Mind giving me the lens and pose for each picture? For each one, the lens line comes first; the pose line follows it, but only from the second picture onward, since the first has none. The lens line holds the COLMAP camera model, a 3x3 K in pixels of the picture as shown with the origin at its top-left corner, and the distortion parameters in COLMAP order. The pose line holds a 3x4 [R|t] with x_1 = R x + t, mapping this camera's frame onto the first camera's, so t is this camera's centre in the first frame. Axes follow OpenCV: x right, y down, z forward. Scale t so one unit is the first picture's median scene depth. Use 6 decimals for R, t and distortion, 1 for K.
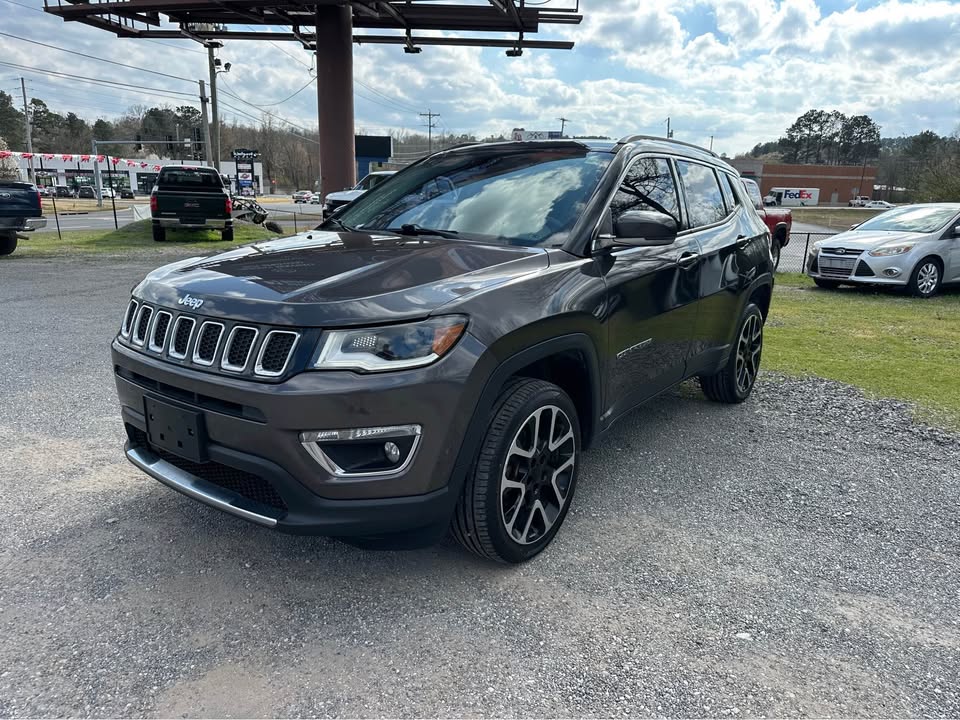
lens RADIAL K [[681.3, 0, 491.8], [0, 681.3, 370.5], [0, 0, 1]] dist [0.011414, -0.020346]
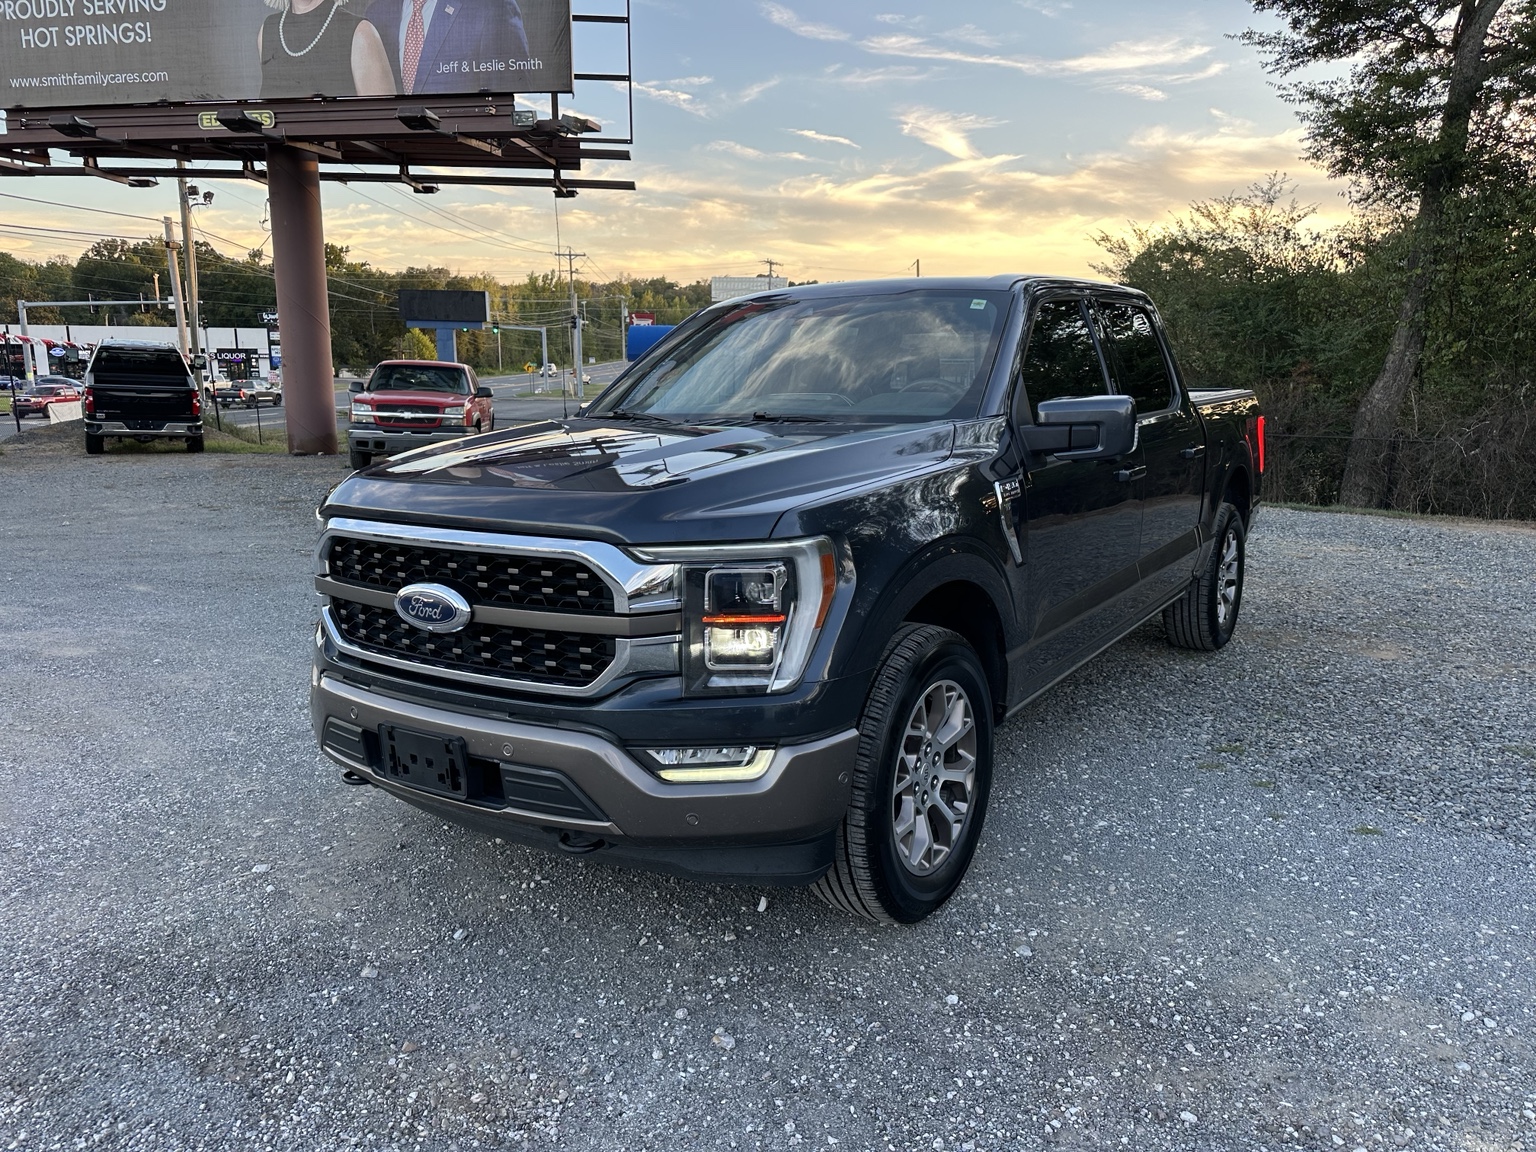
lens RADIAL K [[1090.1, 0, 802.1], [0, 1090.1, 592.0], [0, 0, 1]] dist [0.011414, -0.020346]
pose [[0.996649, -0.028764, 0.076567, 0.157474], [0.032837, 0.998081, -0.052491, 0.031320], [-0.074910, 0.054829, 0.995682, -0.147855]]
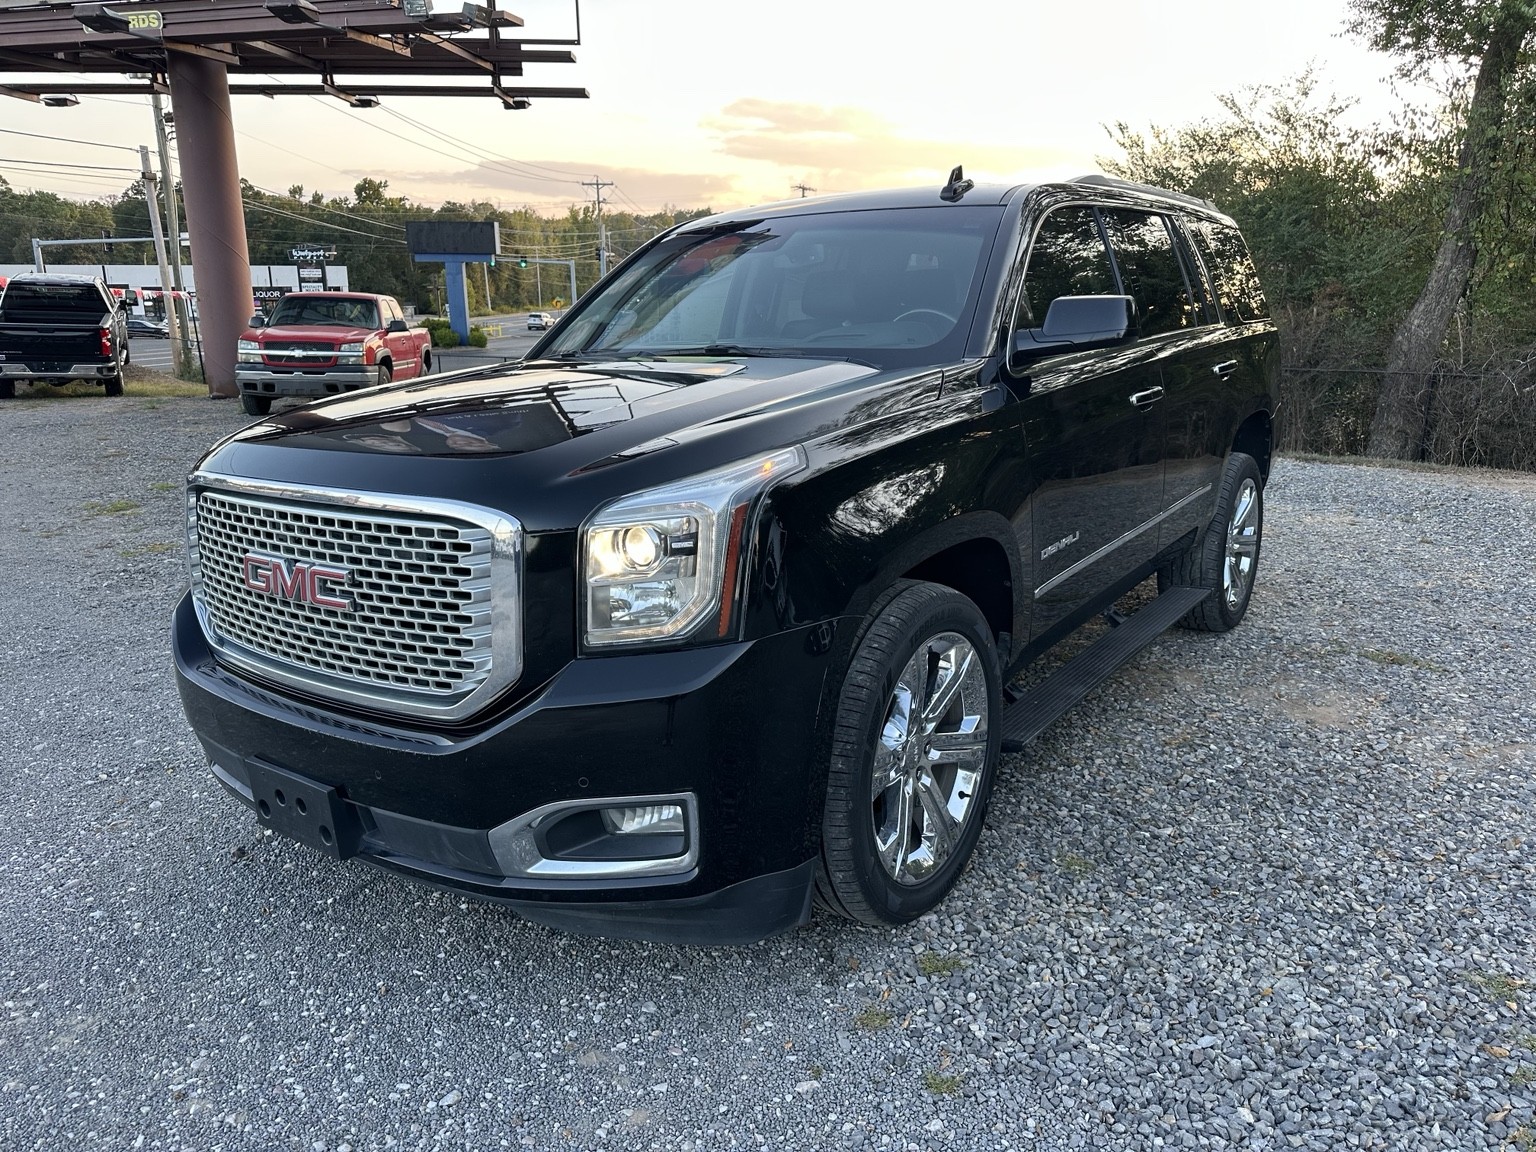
lens RADIAL K [[1090.1, 0, 802.2], [0, 1090.1, 589.0], [0, 0, 1]] dist [0.011414, -0.020346]
pose [[0.999131, -0.031205, 0.027617, 0.228995], [0.031175, 0.999513, 0.001526, 0.014922], [-0.027651, -0.000664, 0.999617, -0.067659]]
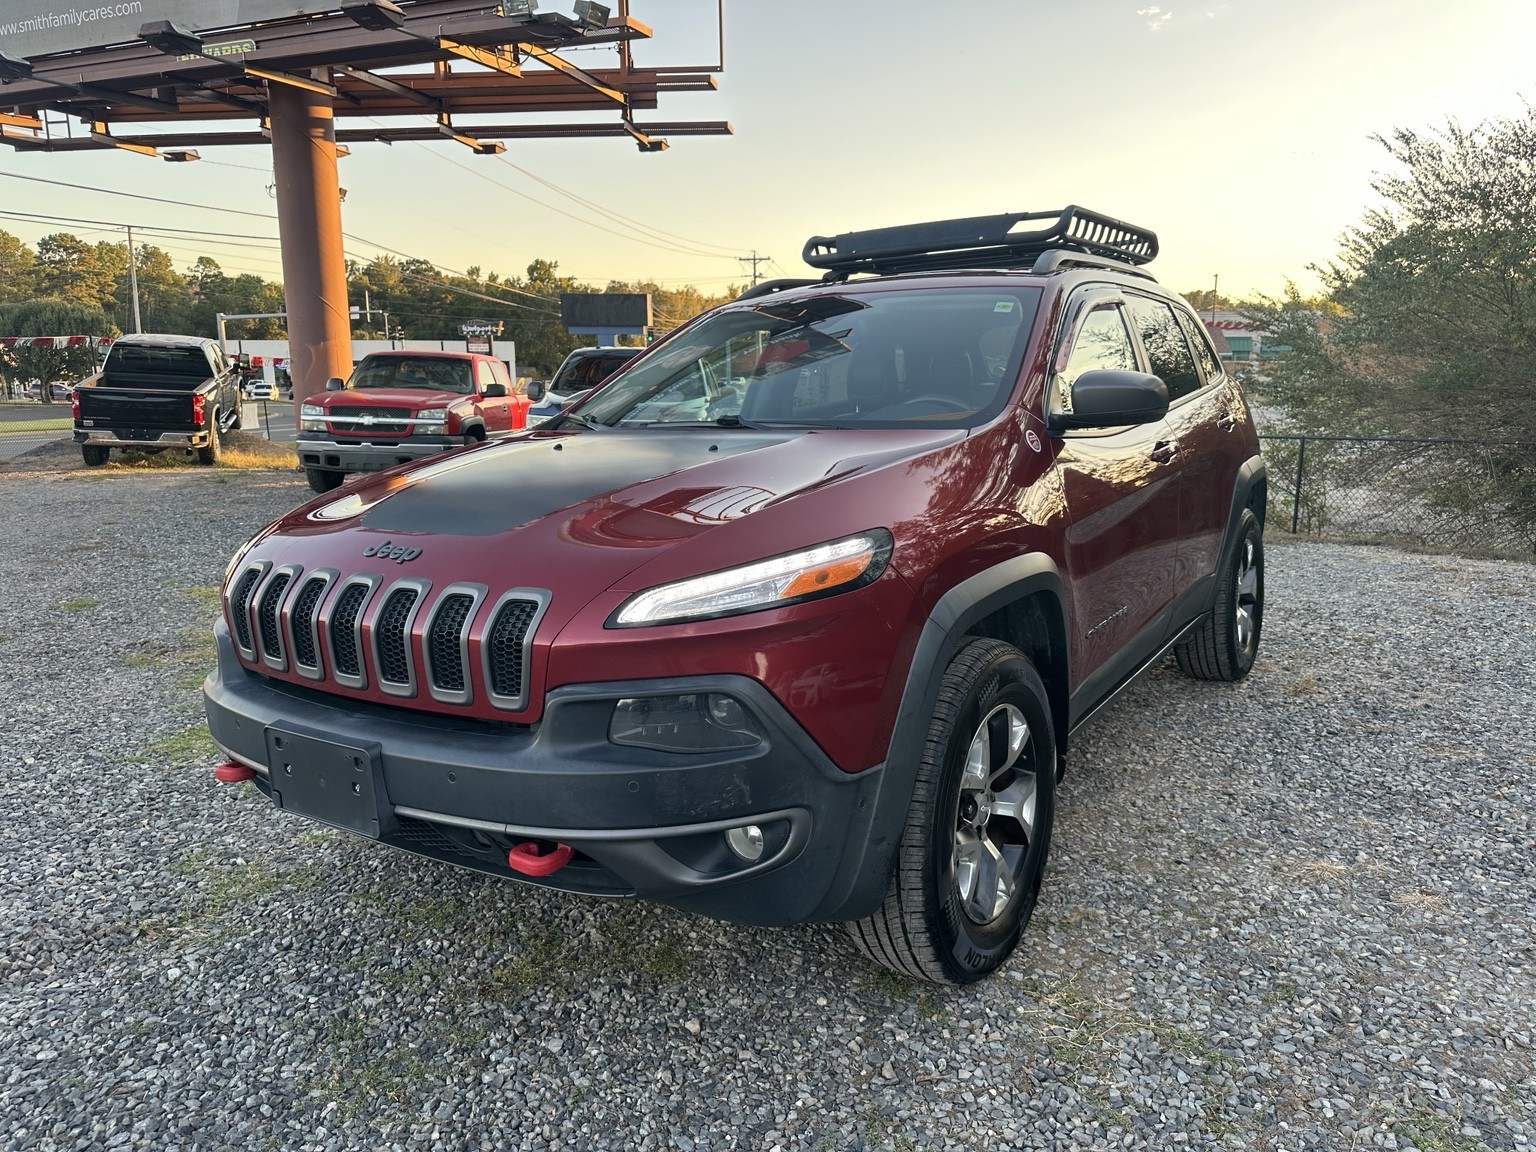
lens RADIAL K [[1090.1, 0, 803.2], [0, 1090.1, 591.7], [0, 0, 1]] dist [0.011414, -0.020346]
pose [[0.994684, -0.005019, -0.102848, 0.221376], [-0.001416, 0.998050, -0.062396, -0.014804], [0.102960, 0.062210, 0.992738, 0.077526]]
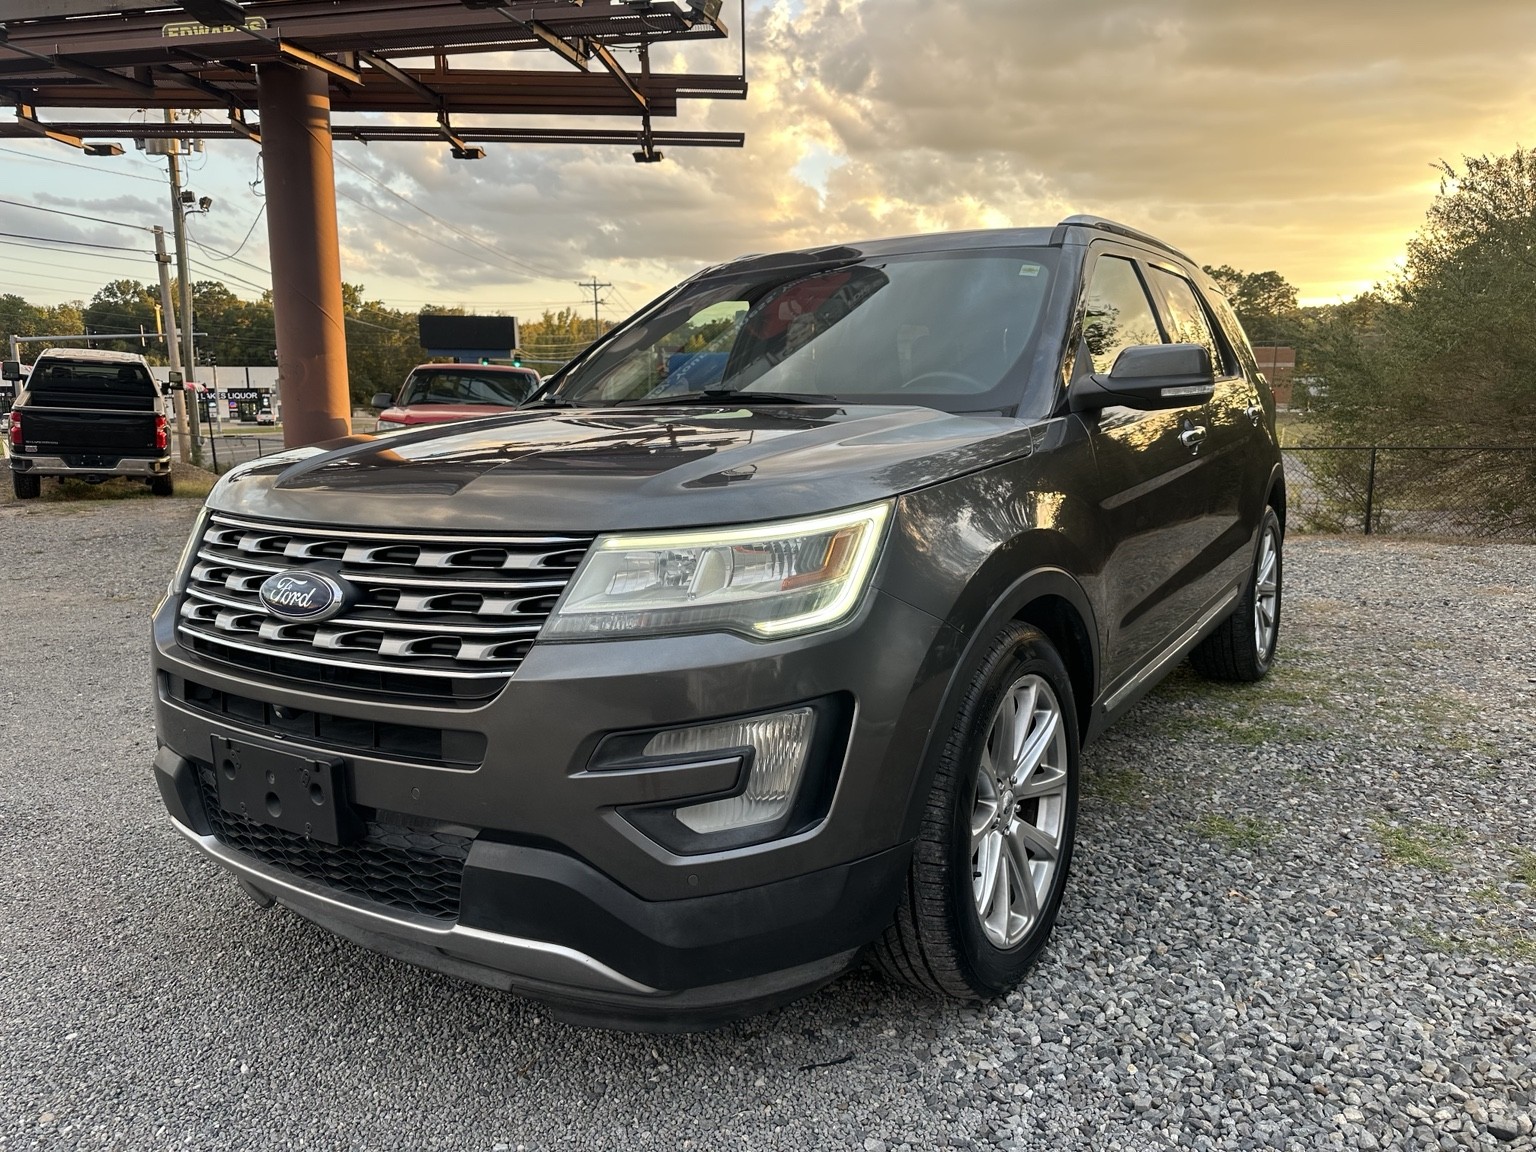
lens RADIAL K [[1090.1, 0, 798.4], [0, 1090.1, 592.0], [0, 0, 1]] dist [0.011414, -0.020346]
pose [[0.997225, -0.037618, 0.064244, 0.072853], [0.043040, 0.995433, -0.085215, -0.016465], [-0.060745, 0.087744, 0.994289, 0.098915]]
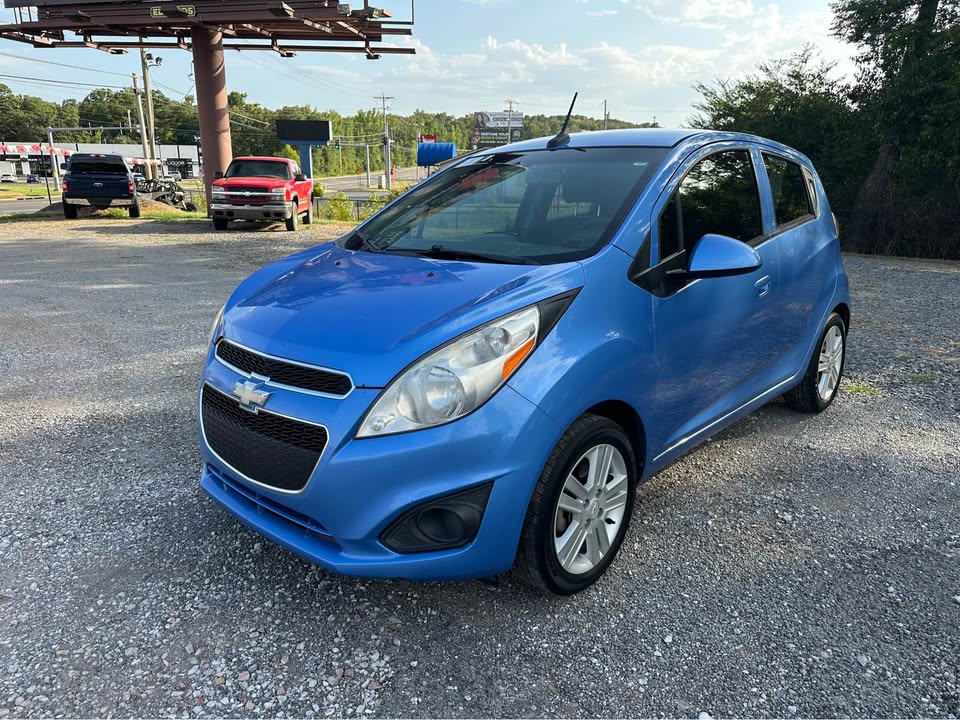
lens RADIAL K [[681.3, 0, 497.0], [0, 681.3, 376.3], [0, 0, 1]] dist [0.011414, -0.020346]
pose [[0.999503, -0.017629, 0.026125, 0.177205], [0.016734, 0.999279, 0.034087, 0.048907], [-0.026707, -0.033633, 0.999077, -0.186467]]
